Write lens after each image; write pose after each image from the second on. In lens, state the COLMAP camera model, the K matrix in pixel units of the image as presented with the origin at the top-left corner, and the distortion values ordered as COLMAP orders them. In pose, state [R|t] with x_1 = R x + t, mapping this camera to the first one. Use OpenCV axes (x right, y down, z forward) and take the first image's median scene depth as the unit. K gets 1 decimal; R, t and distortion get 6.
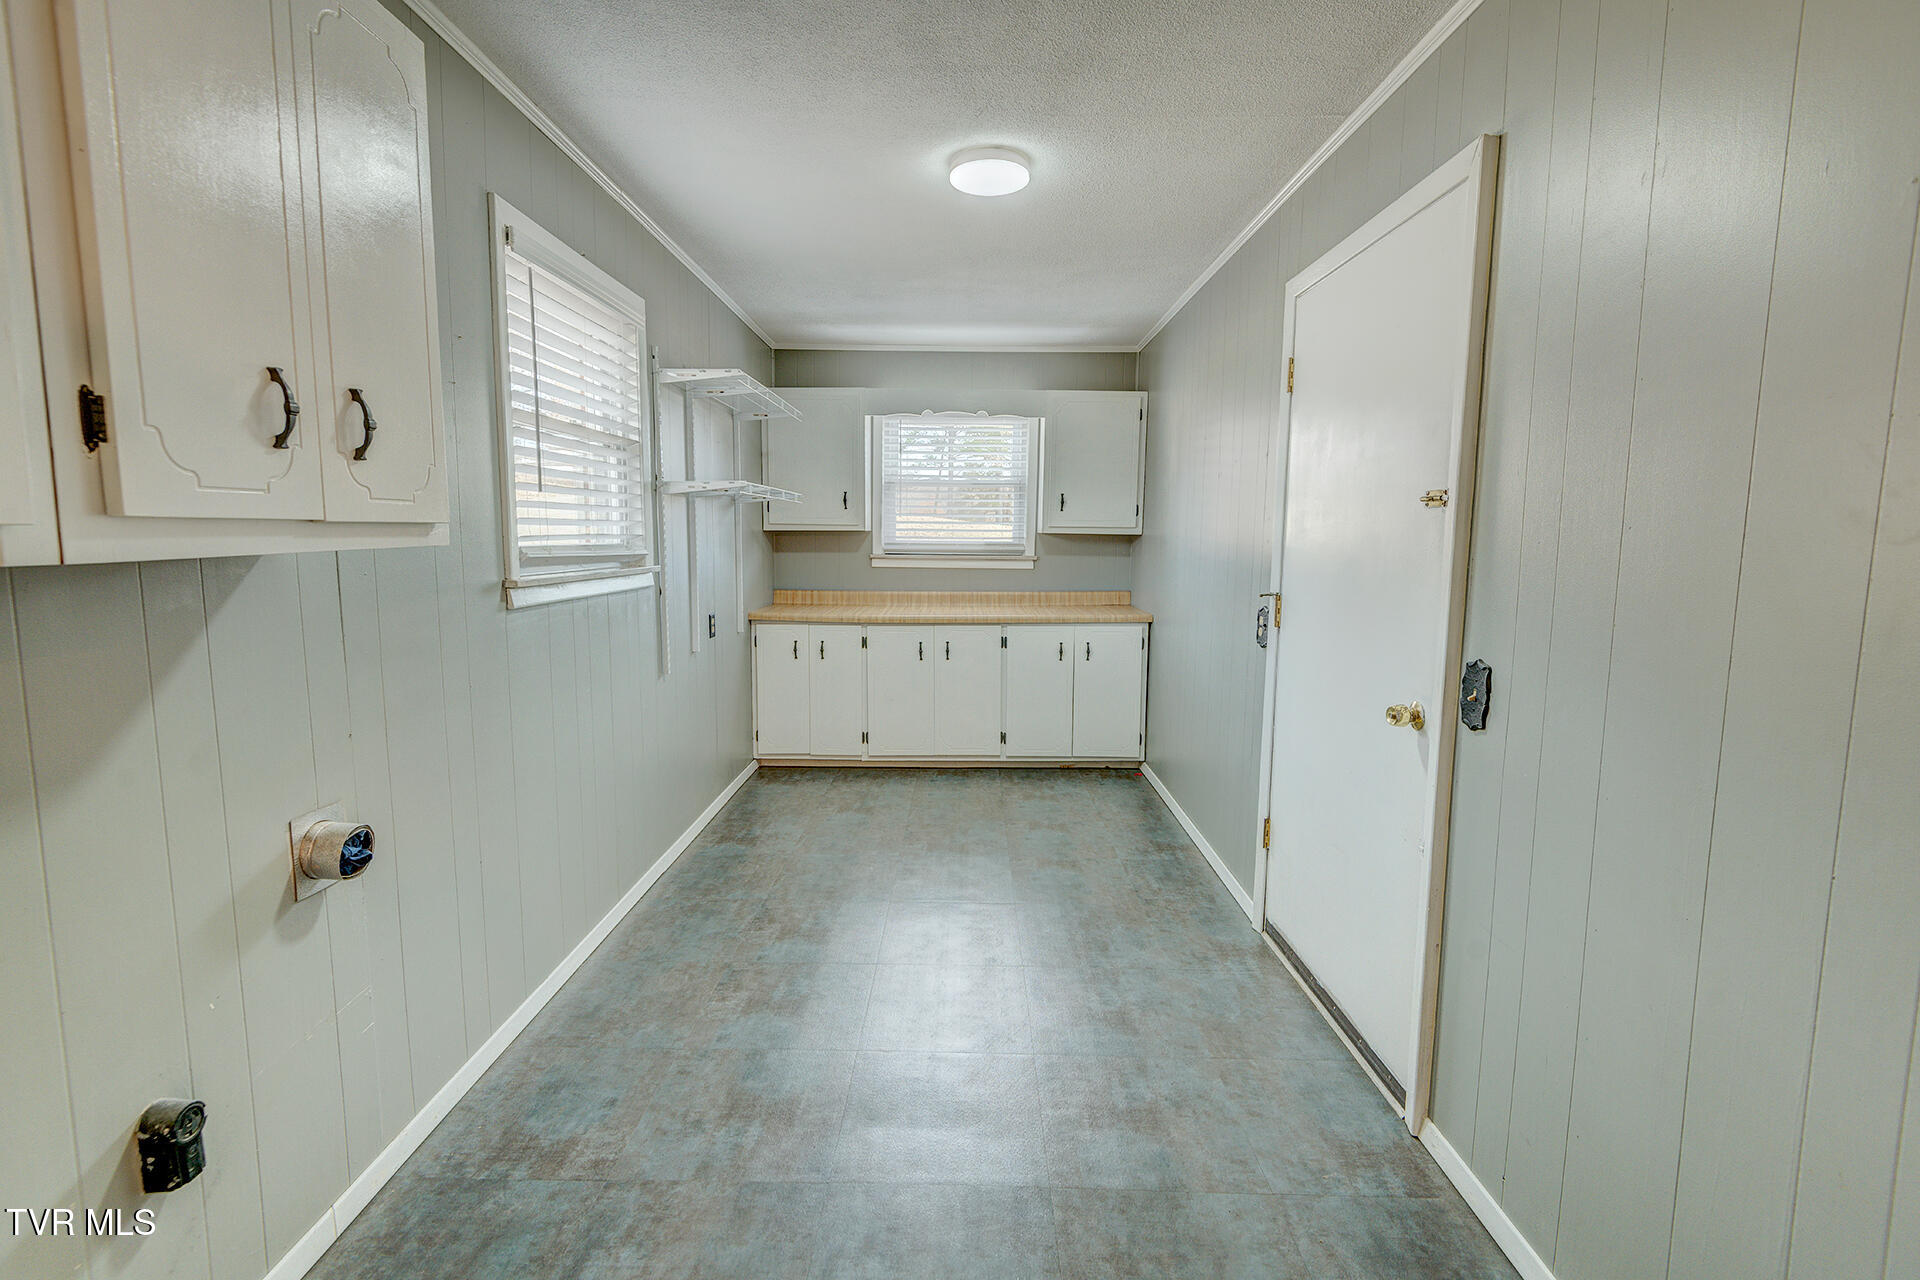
lens RADIAL K [[875.7, 0, 964.1], [0, 875.7, 629.2], [0, 0, 1]] dist [-0.011331, 0.000671]
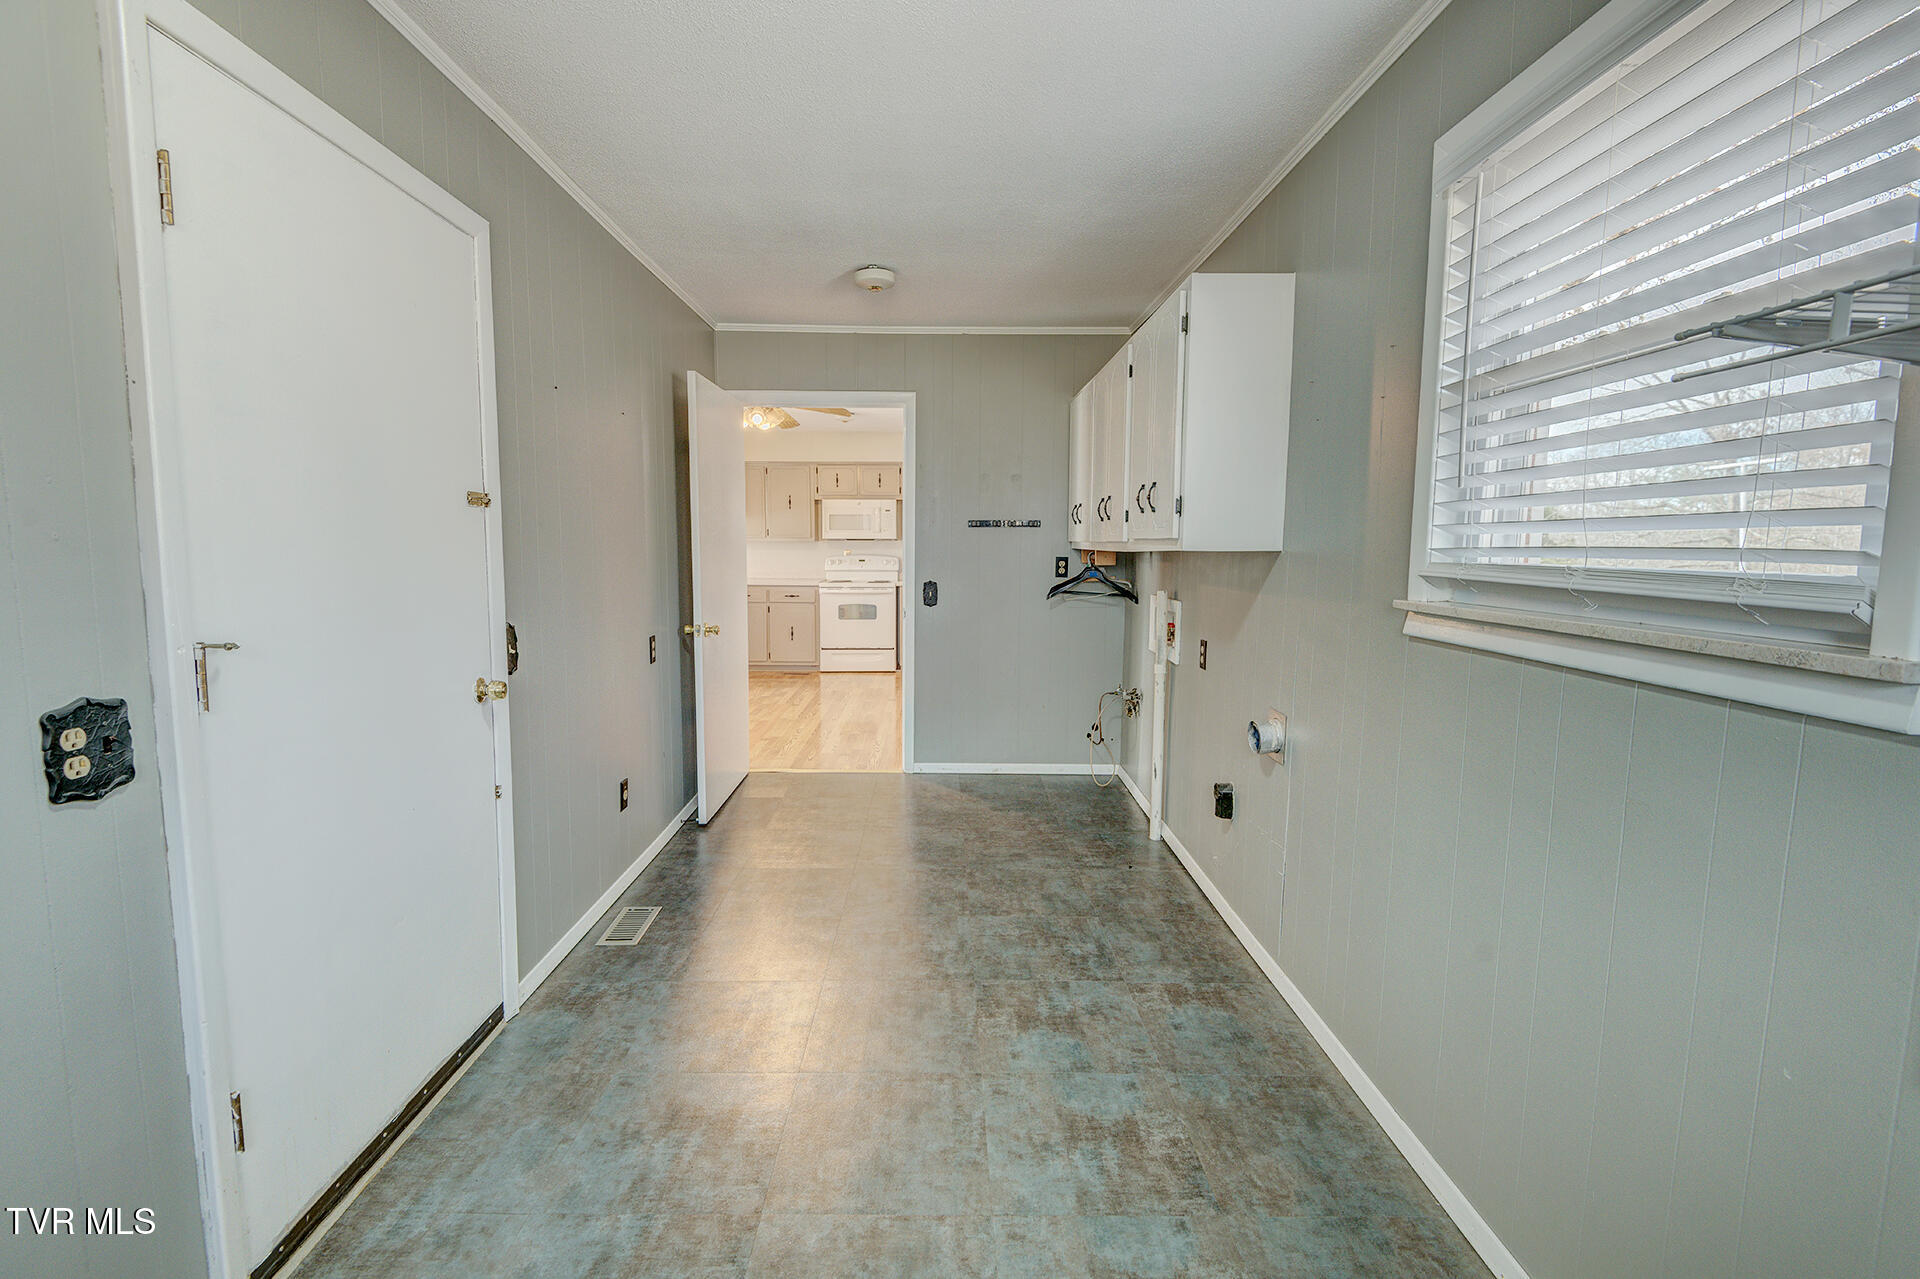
lens RADIAL K [[881.4, 0, 949.4], [0, 881.4, 638.7], [0, 0, 1]] dist [0.027376, -0.013537]
pose [[-0.999669, -0.016643, -0.019602, -0.068194], [-0.020476, 0.976333, 0.215303, -0.227661], [0.015555, 0.215634, -0.976350, 2.128903]]
